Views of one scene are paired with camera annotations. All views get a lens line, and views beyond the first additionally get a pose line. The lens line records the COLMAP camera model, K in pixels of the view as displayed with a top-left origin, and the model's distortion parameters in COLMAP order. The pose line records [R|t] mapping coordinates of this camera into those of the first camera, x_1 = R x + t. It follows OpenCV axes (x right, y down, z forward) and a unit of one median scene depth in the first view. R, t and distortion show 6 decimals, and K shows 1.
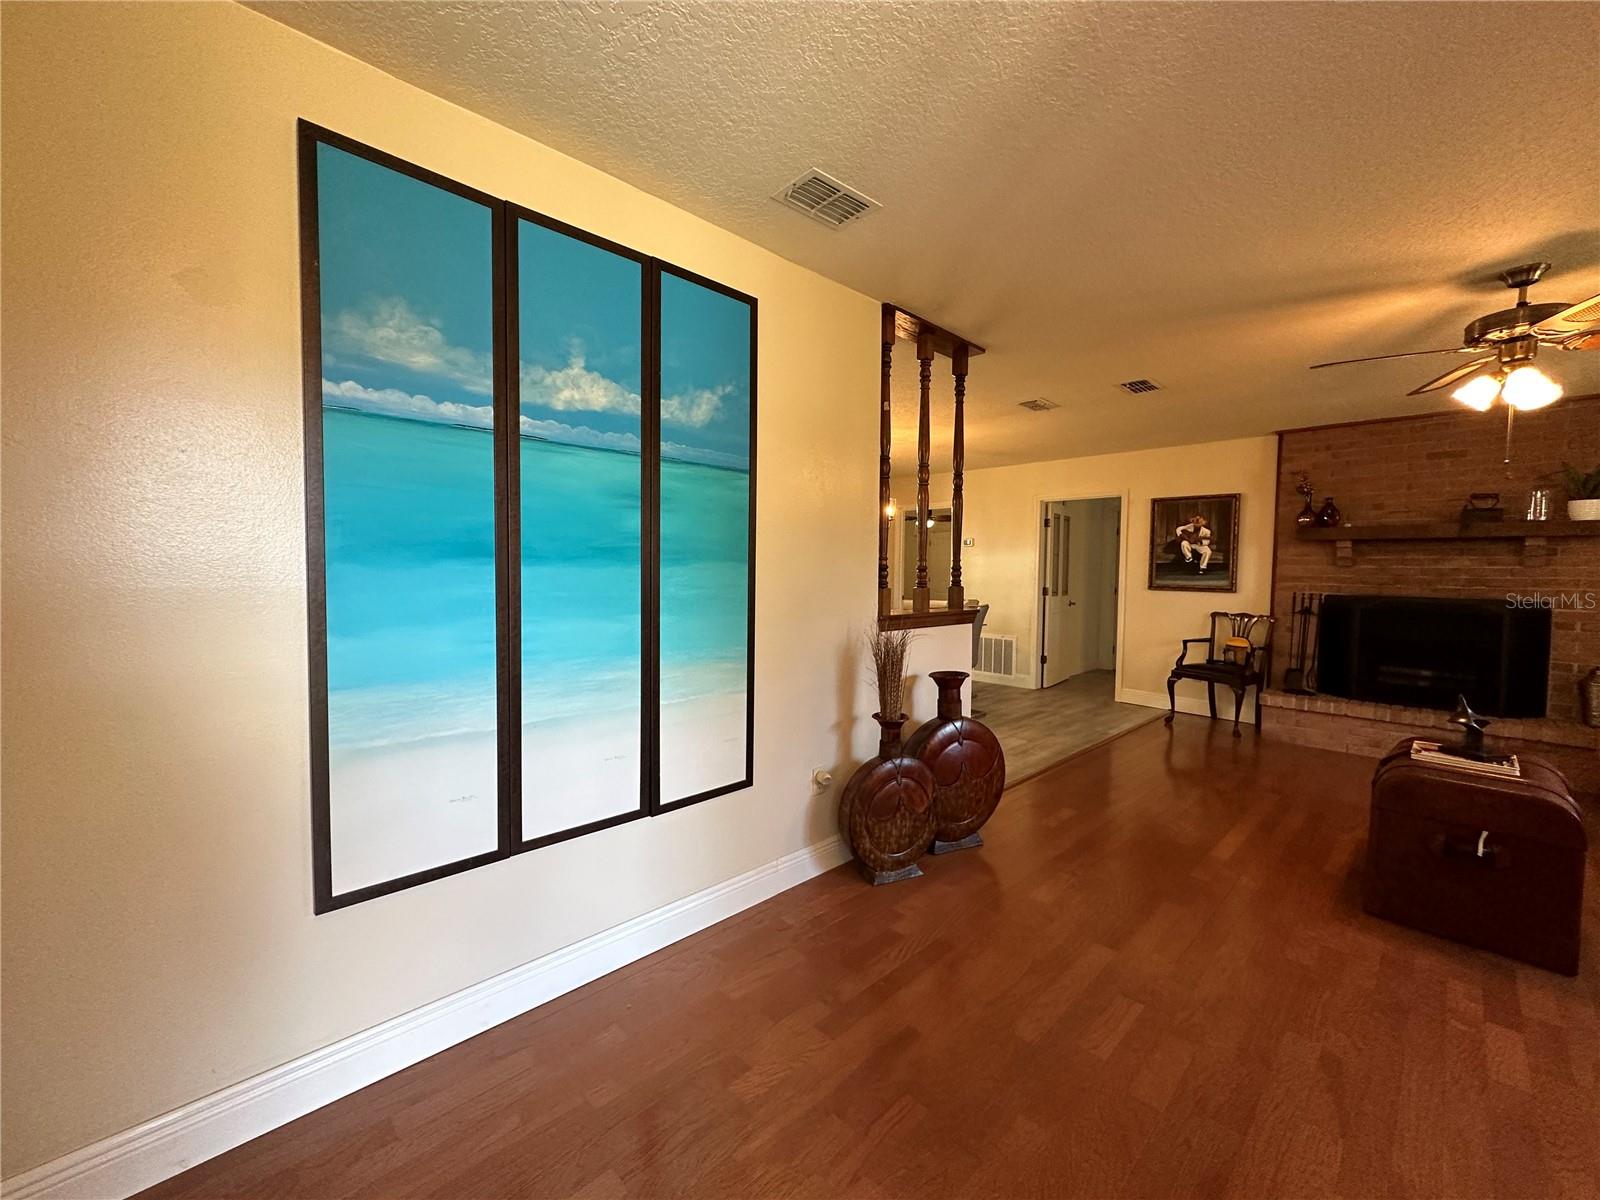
lens RADIAL K [[639.2, 0, 803.2], [0, 639.2, 597.6], [0, 0, 1]] dist [-0.004364, 0.001514]
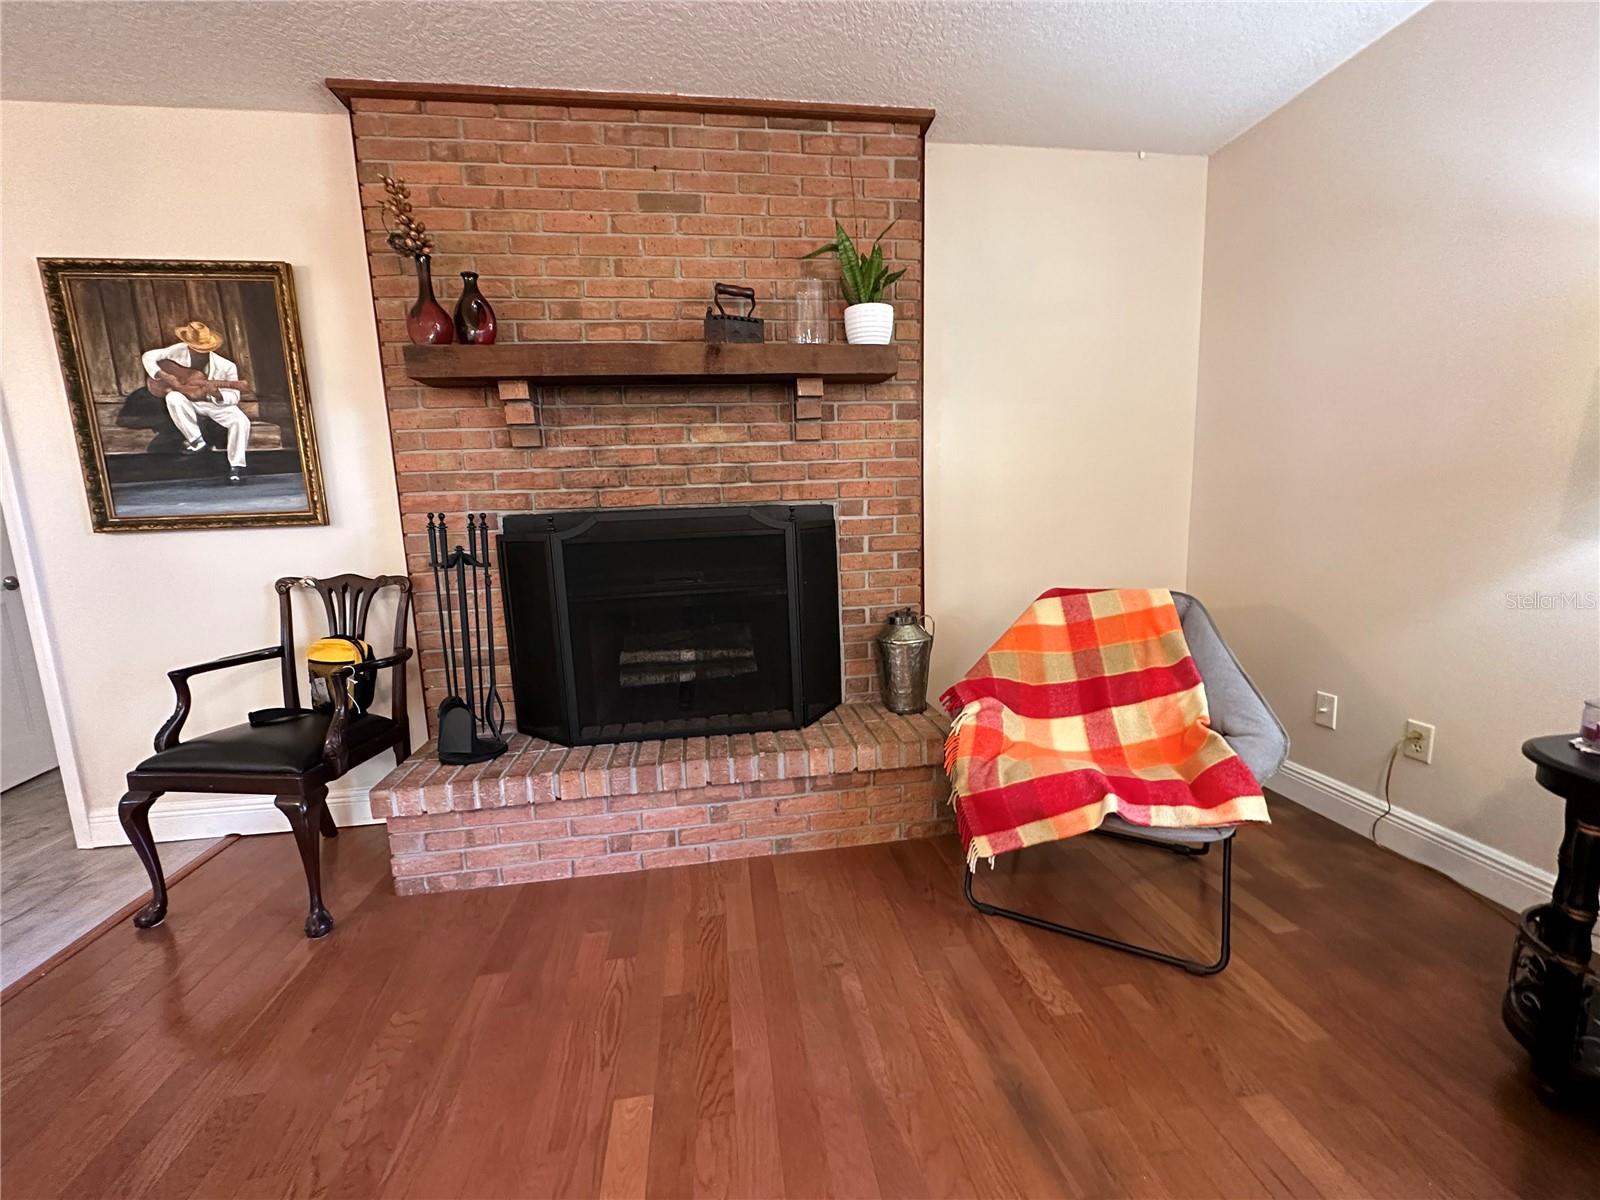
lens RADIAL K [[639.2, 0, 801.0], [0, 639.2, 598.7], [0, 0, 1]] dist [-0.004364, 0.001514]
pose [[0.584366, -0.152320, 0.797066, 0.592396], [0.082452, 0.988287, 0.128413, 0.012628], [-0.807290, -0.009321, 0.590081, 0.588104]]
